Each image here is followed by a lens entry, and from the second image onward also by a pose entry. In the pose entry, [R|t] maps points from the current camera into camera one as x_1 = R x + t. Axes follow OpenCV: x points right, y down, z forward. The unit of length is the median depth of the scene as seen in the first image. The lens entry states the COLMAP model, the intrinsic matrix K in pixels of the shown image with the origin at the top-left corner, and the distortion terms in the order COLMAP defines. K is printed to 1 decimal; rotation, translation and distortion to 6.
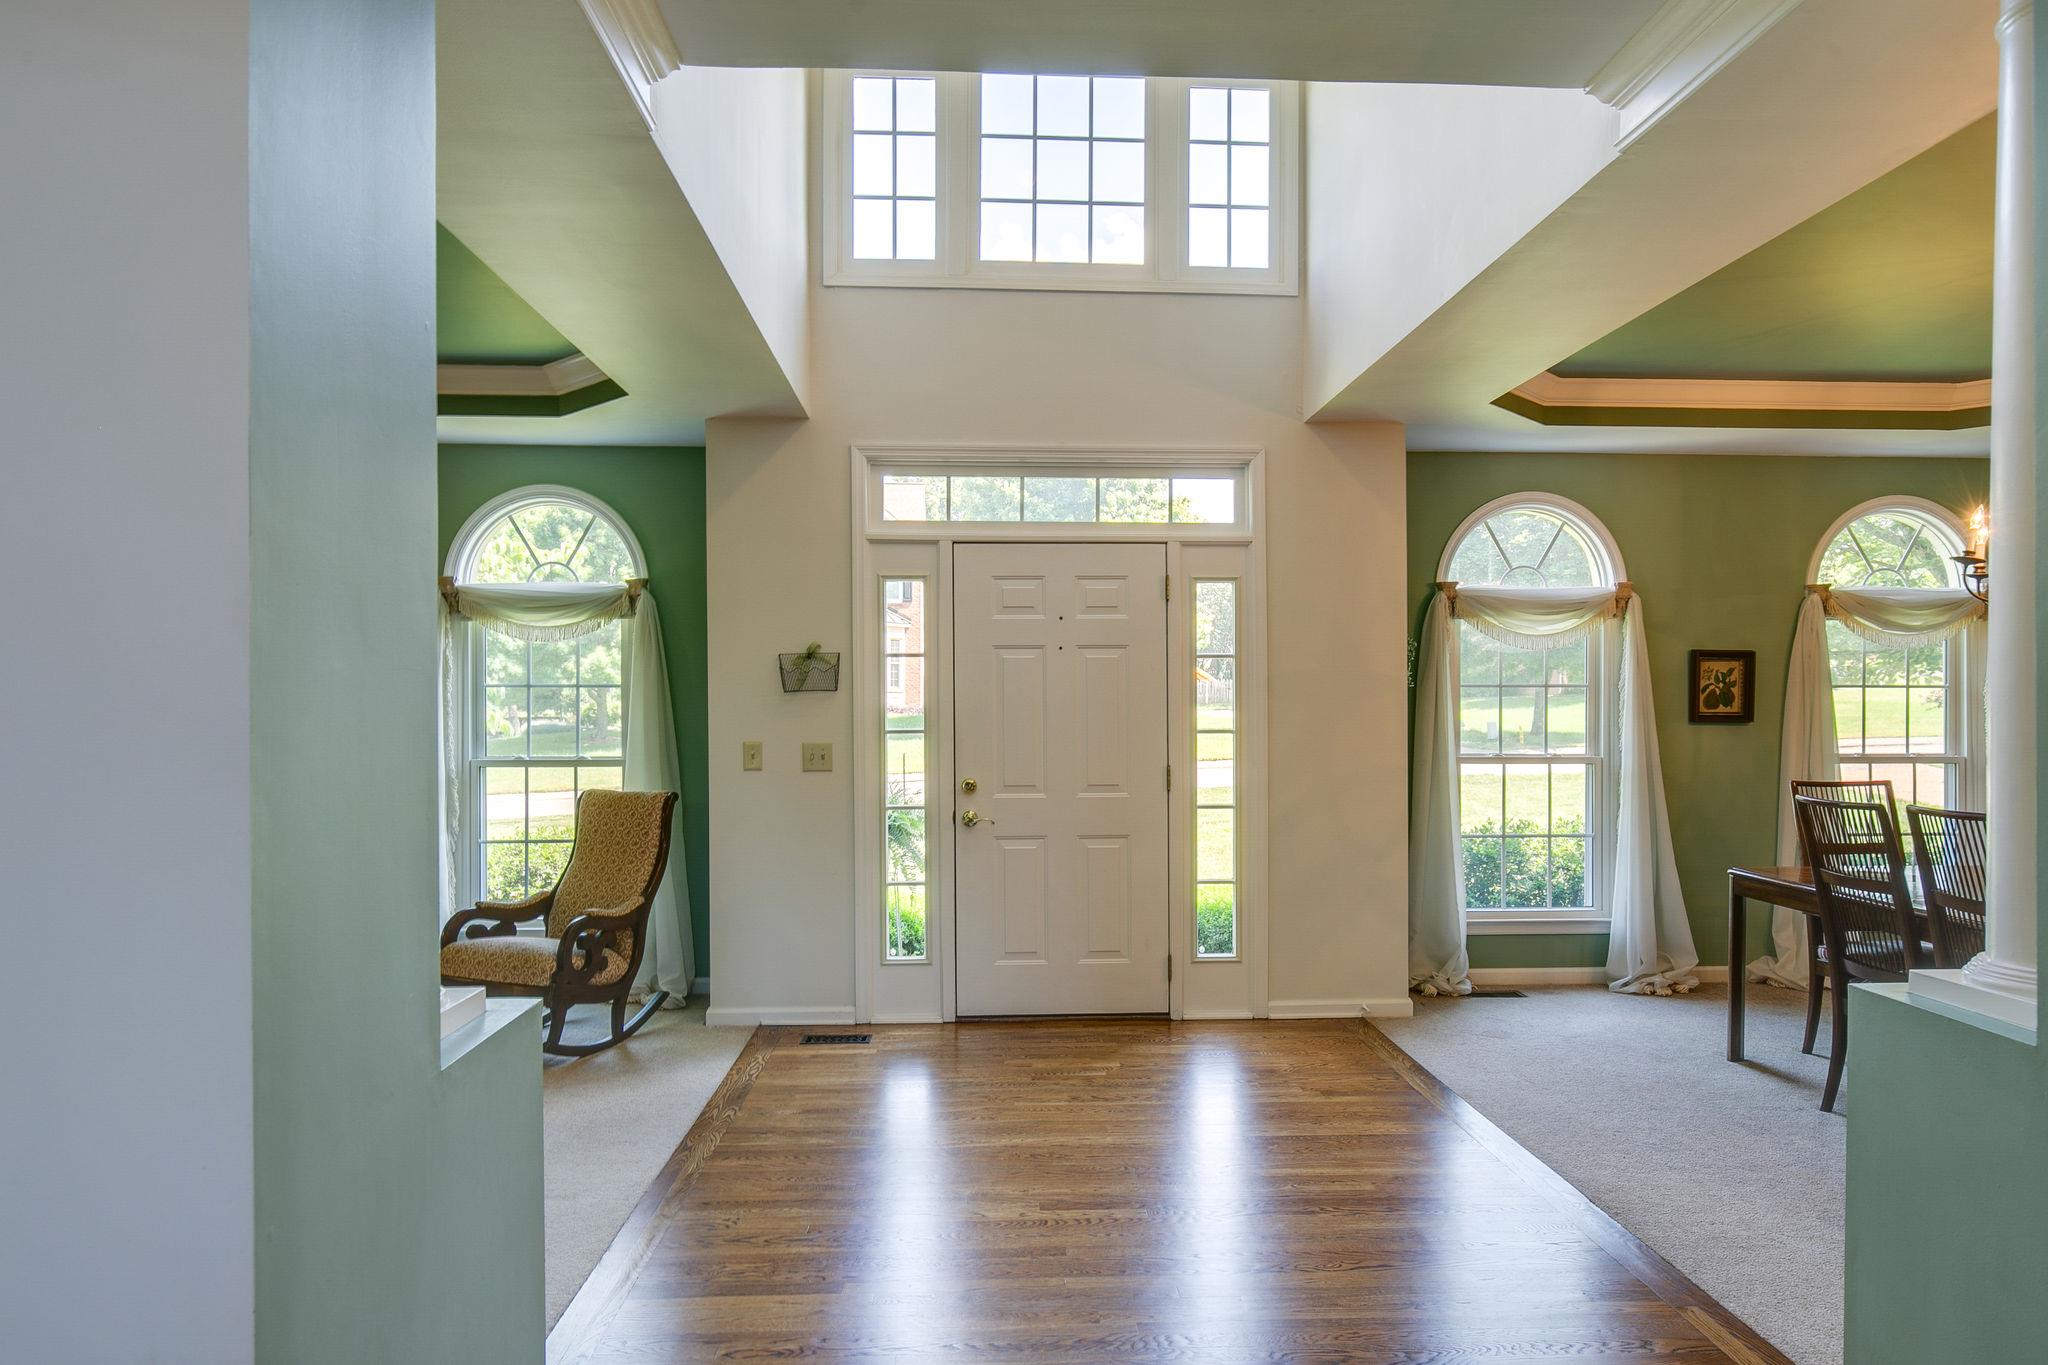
lens RADIAL K [[1282.1, 0, 1040.5], [0, 1282.1, 710.1], [0, 0, 1]] dist [0.006616, -0.000869]
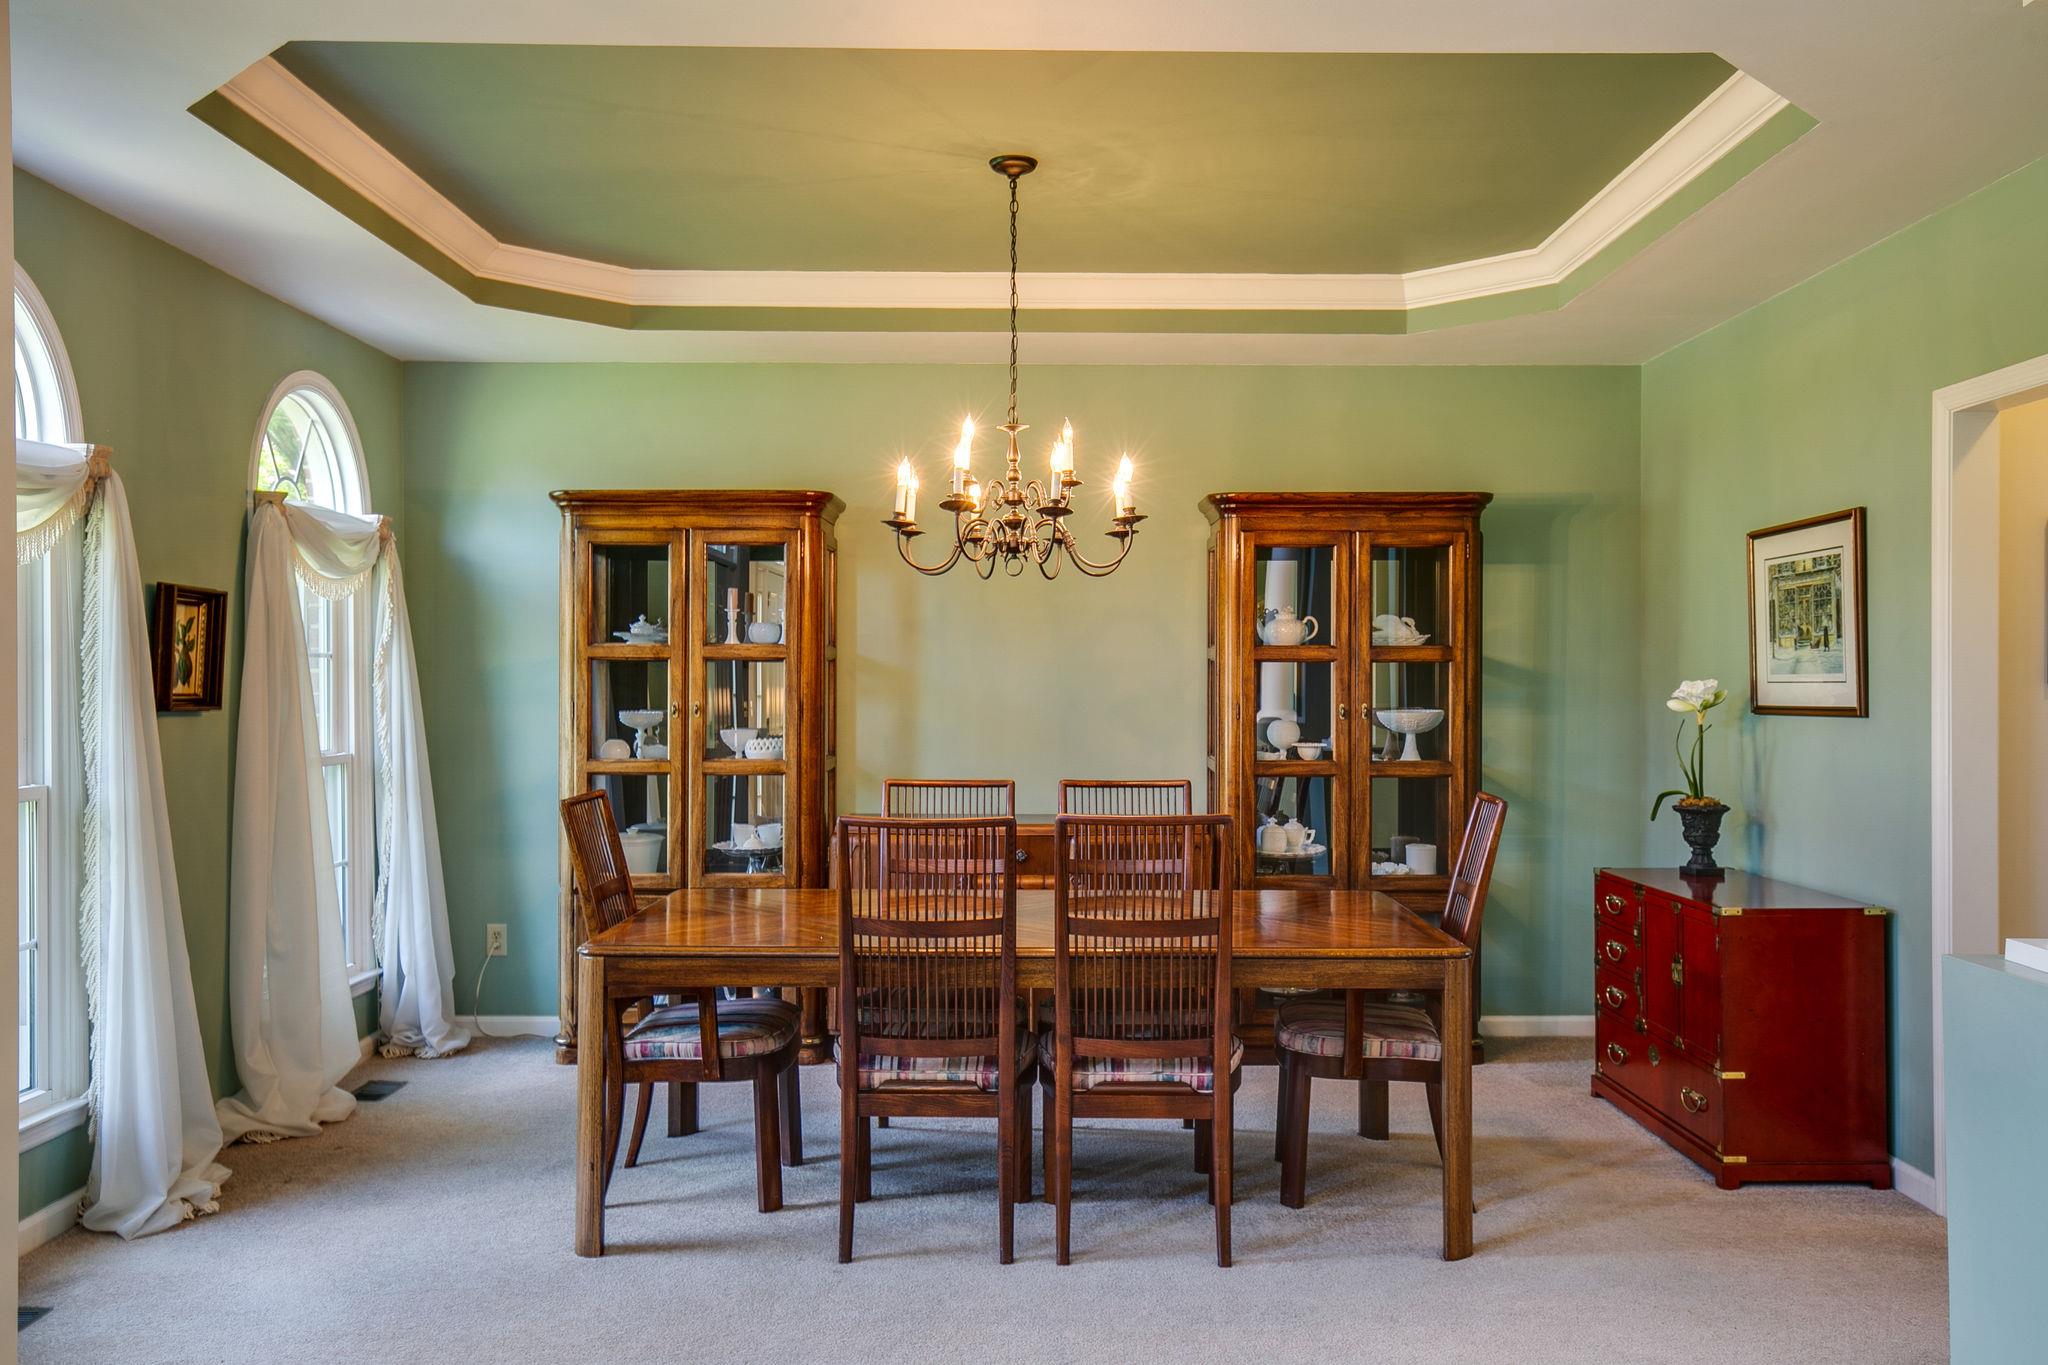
lens RADIAL K [[1628.2, 0, 1030.9], [0, 1628.2, 689.1], [0, 0, 1]] dist [0.027564, 0.019155]
pose [[0.069100, -0.008316, 0.997575, -0.185023], [0.001115, 0.999965, 0.008259, -0.006698], [-0.997609, 0.000541, 0.069107, 0.576708]]
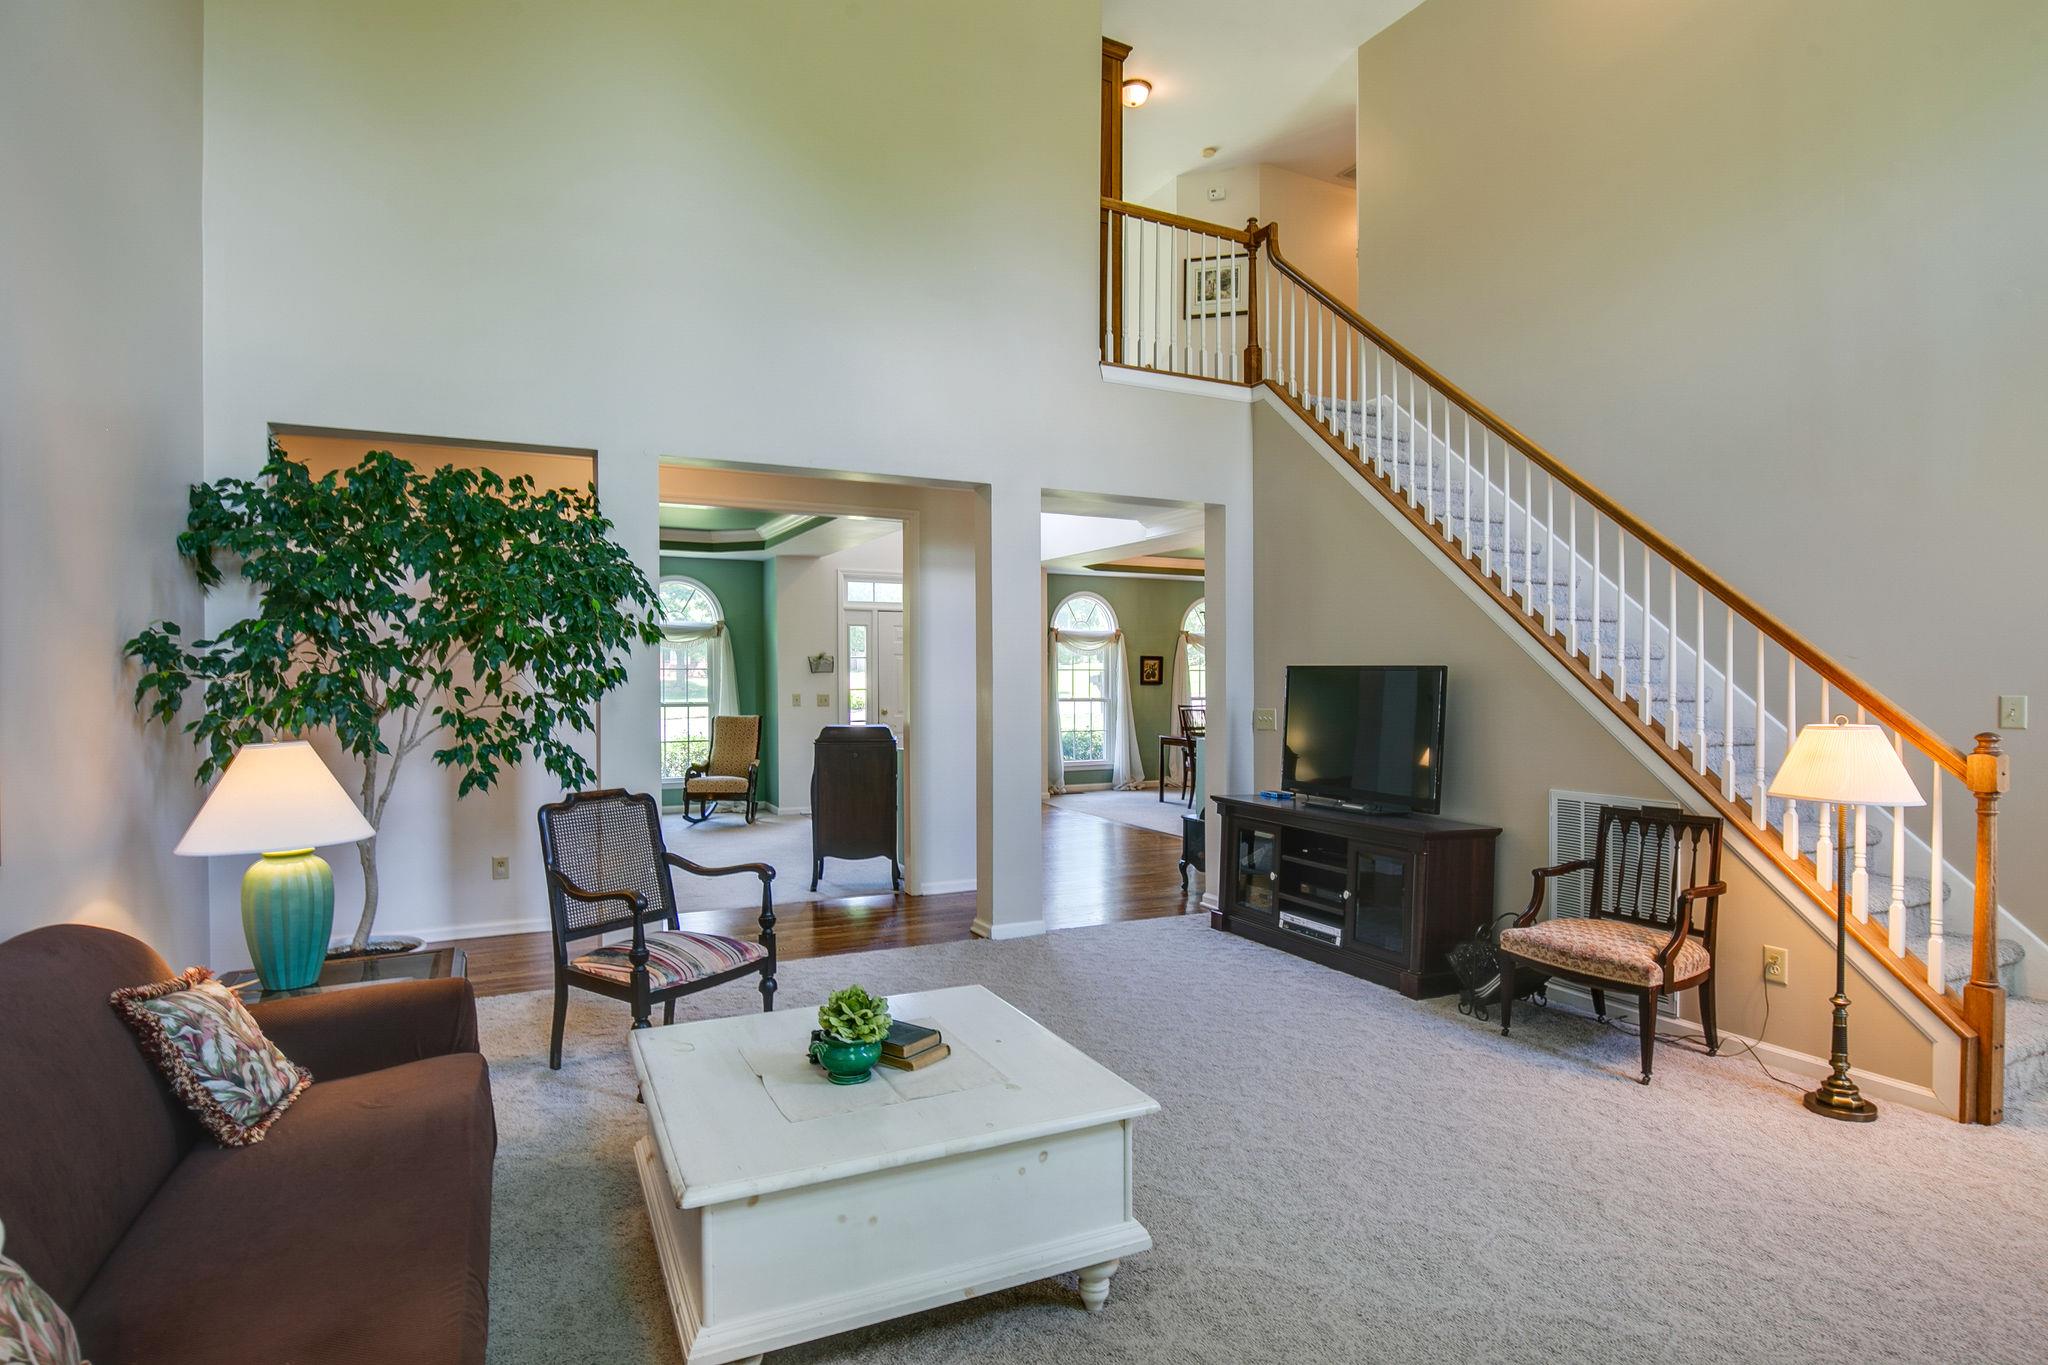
lens RADIAL K [[1046.7, 0, 1024.7], [0, 1046.7, 687.0], [0, 0, 1]] dist [0.000266, -0.000005]
pose [[0.919247, -0.005740, 0.393640, -0.522096], [0.004201, 0.999980, 0.004772, 0.003899], [-0.393660, -0.002733, 0.919252, -0.814083]]
